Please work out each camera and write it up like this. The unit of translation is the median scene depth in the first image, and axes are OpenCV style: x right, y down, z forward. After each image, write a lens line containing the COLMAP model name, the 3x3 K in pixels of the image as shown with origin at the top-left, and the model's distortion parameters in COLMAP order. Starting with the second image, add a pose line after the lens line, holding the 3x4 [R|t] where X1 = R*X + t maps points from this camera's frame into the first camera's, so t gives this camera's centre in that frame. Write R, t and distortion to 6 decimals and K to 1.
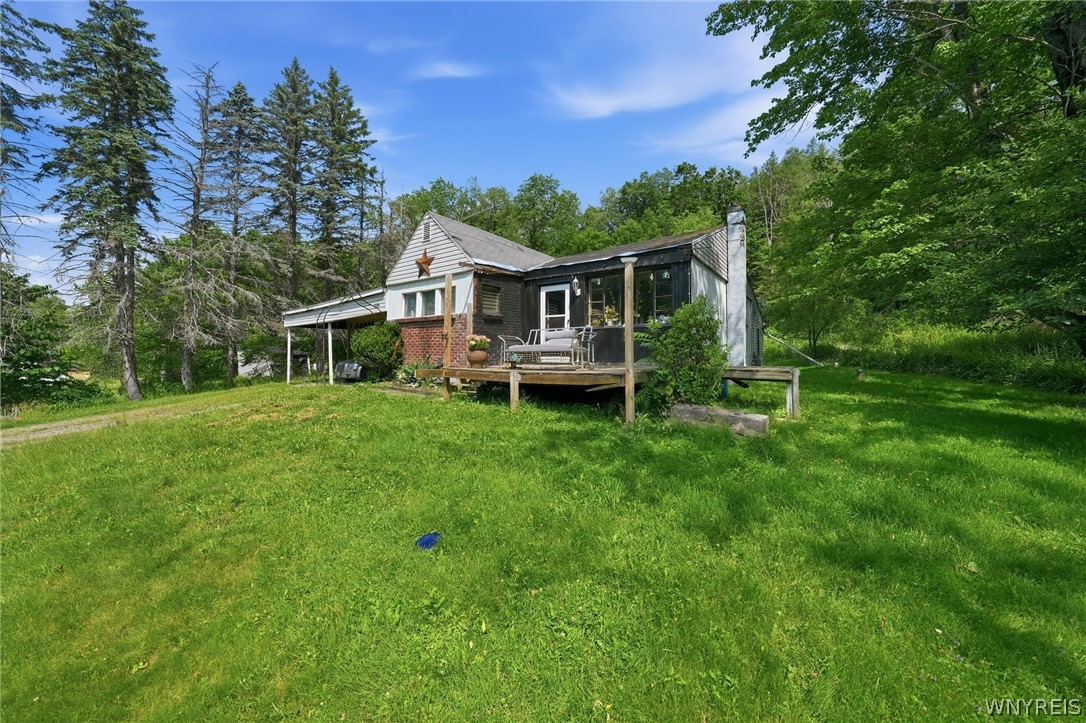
lens RADIAL K [[388.4, 0, 545.4], [0, 388.4, 354.8], [0, 0, 1]] dist [-0.026426, 0.008084]
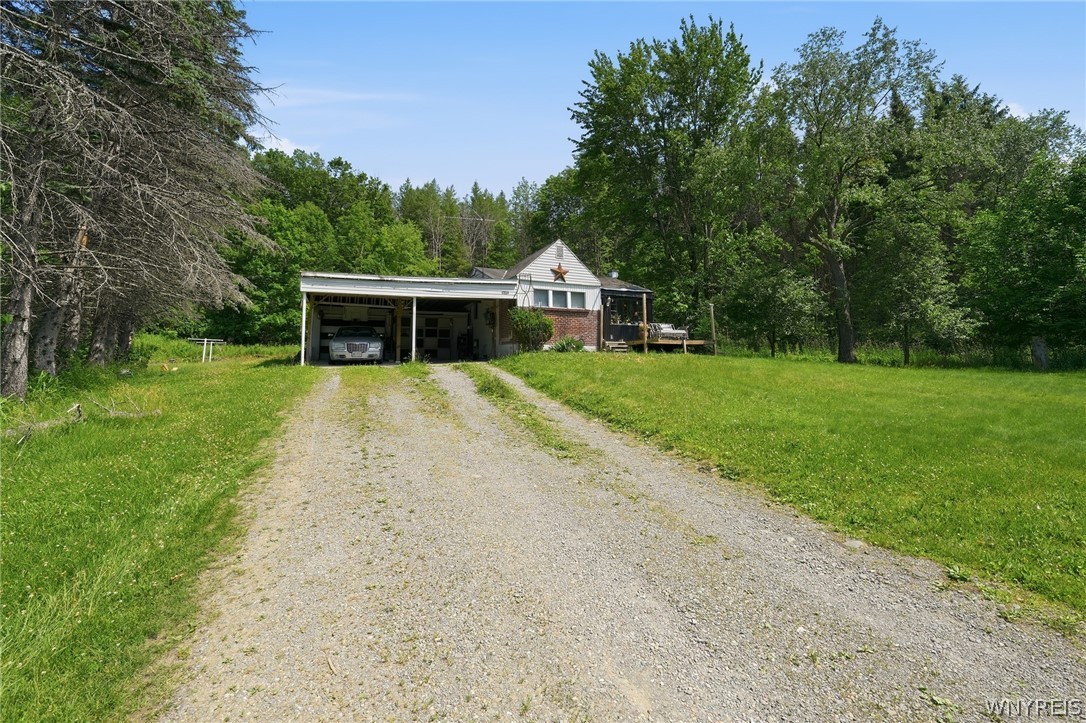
lens RADIAL K [[419.9, 0, 536.8], [0, 419.9, 358.4], [0, 0, 1]] dist [-0.002041, -0.000010]
pose [[0.506103, -0.000075, 0.862473, -1.604430], [0.009948, 0.999934, -0.005751, 0.094431], [-0.862415, 0.011490, 0.506071, 0.235305]]
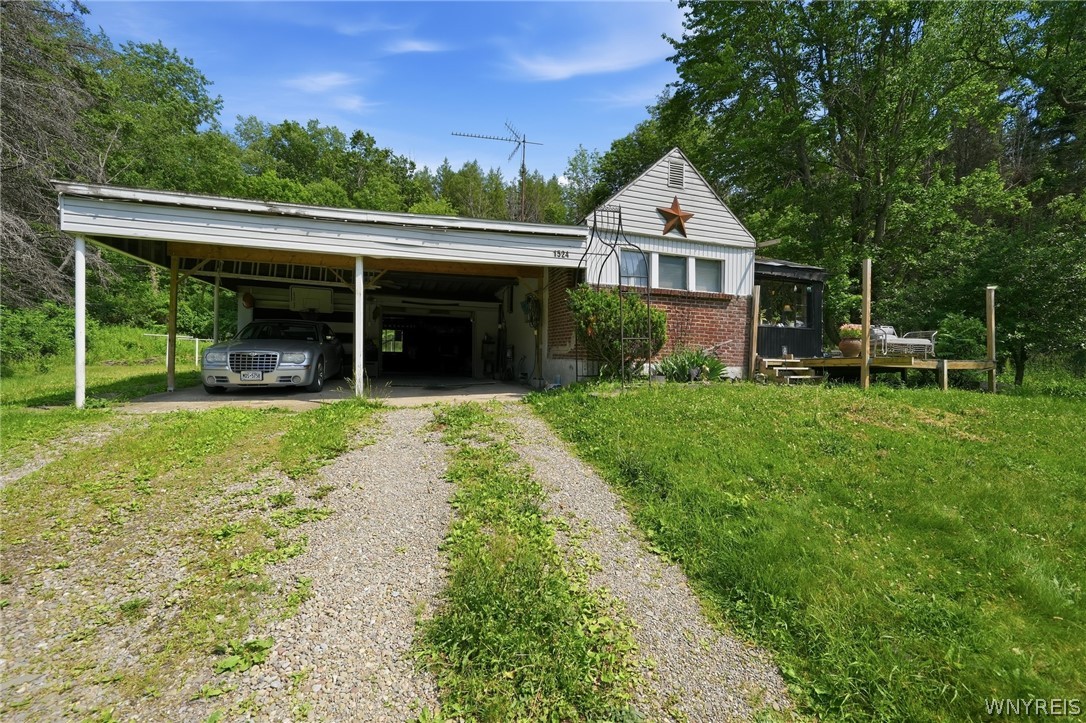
lens RADIAL K [[442.3, 0, 543.0], [0, 442.3, 361.5], [0, 0, 1]] dist [0.001279, 0.000029]
pose [[0.586248, 0.019299, 0.809902, -1.033280], [-0.016443, 0.999794, -0.011922, 0.046832], [-0.809965, -0.006328, 0.586444, 0.647187]]
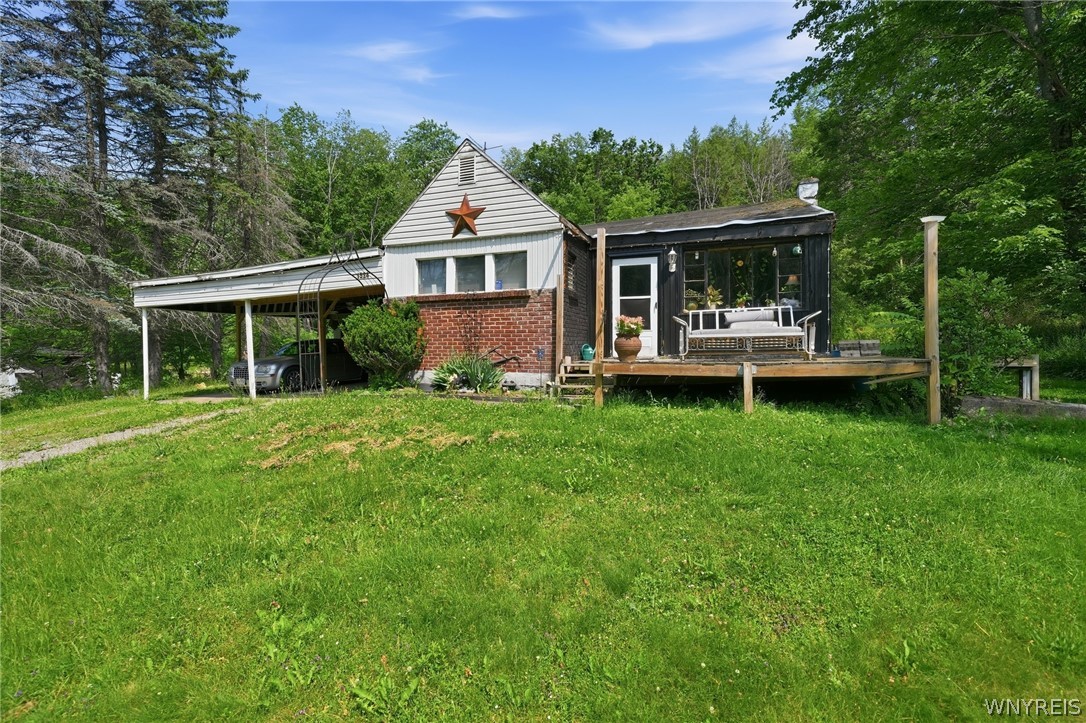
lens RADIAL K [[479.0, 0, 539.6], [0, 479.0, 367.3], [0, 0, 1]] dist [0.011011, -0.000092]
pose [[0.960126, -0.010841, 0.279356, -0.389807], [0.006199, 0.999828, 0.017493, 0.019213], [-0.279497, -0.015064, 0.960028, 0.119577]]
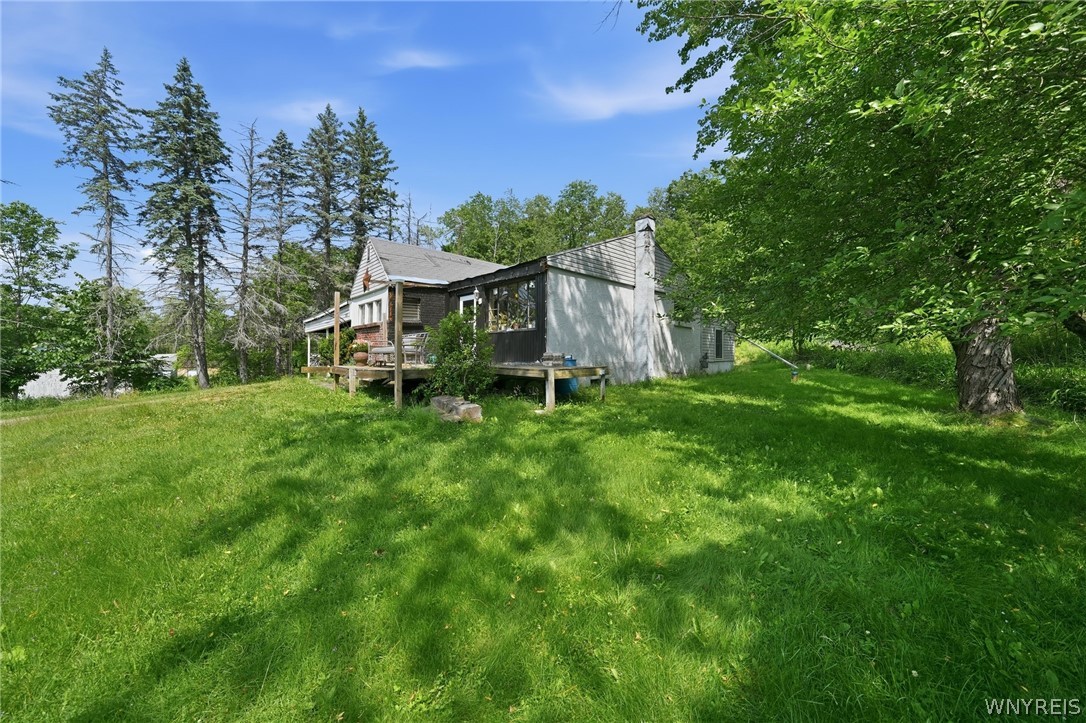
lens RADIAL K [[374.2, 0, 543.0], [0, 374.2, 361.5], [0, 0, 1]] dist [-0.001127, -0.000081]
pose [[0.982602, 0.005523, -0.185642, 0.413304], [-0.002231, 0.999837, 0.017936, -0.002309], [0.185710, -0.017210, 0.982454, -0.054335]]
